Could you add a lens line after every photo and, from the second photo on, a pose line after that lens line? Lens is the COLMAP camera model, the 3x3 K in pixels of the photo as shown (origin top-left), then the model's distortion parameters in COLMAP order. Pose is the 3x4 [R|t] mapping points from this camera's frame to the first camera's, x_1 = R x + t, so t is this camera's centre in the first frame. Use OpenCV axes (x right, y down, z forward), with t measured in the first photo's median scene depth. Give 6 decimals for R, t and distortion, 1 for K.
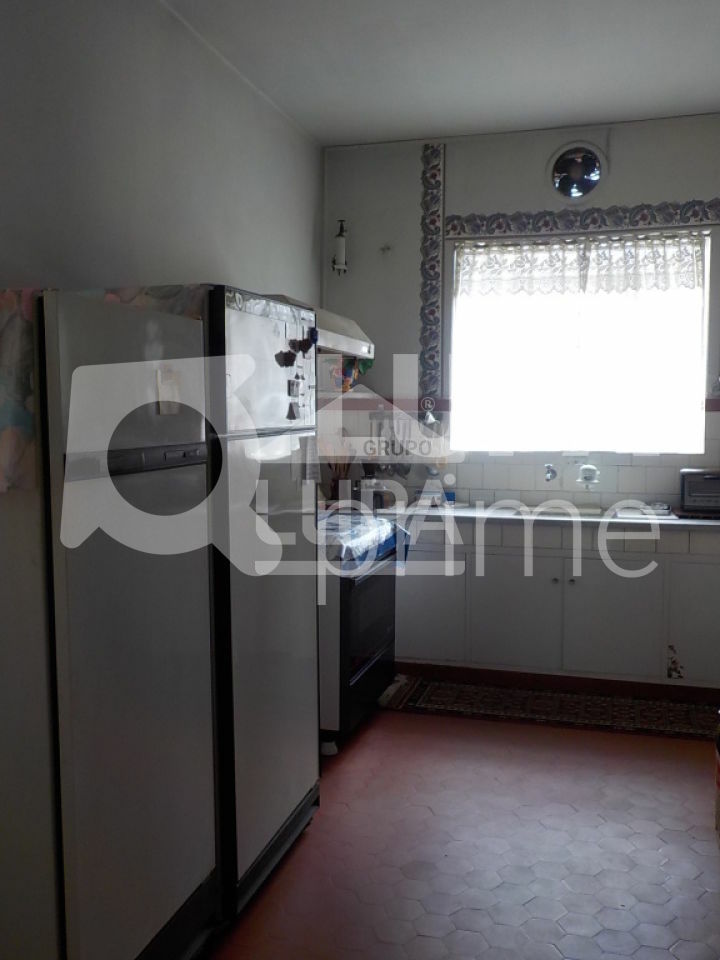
lens RADIAL K [[865.4, 0, 360.0], [0, 865.4, 480.0], [0, 0, 1]] dist [-0.001650, -0.003473]
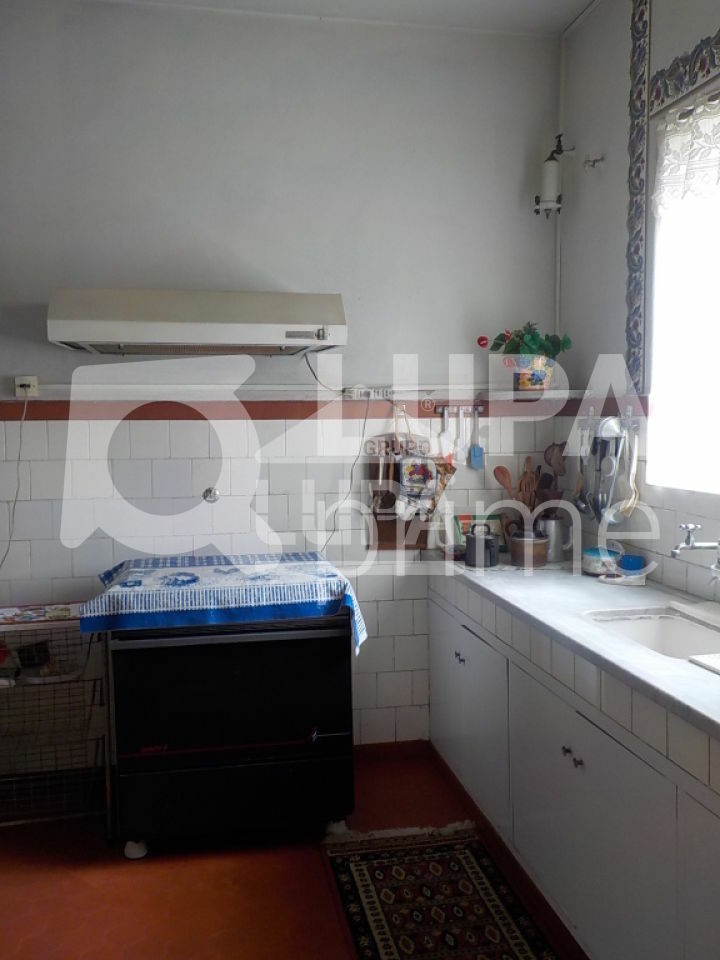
lens RADIAL K [[865.4, 0, 360.0], [0, 865.4, 480.0], [0, 0, 1]] dist [-0.001650, -0.003473]
pose [[0.455990, 0.060554, -0.887922, 0.530134], [-0.078120, 0.996555, 0.027844, -0.039690], [0.886549, 0.056668, 0.459150, 0.574855]]
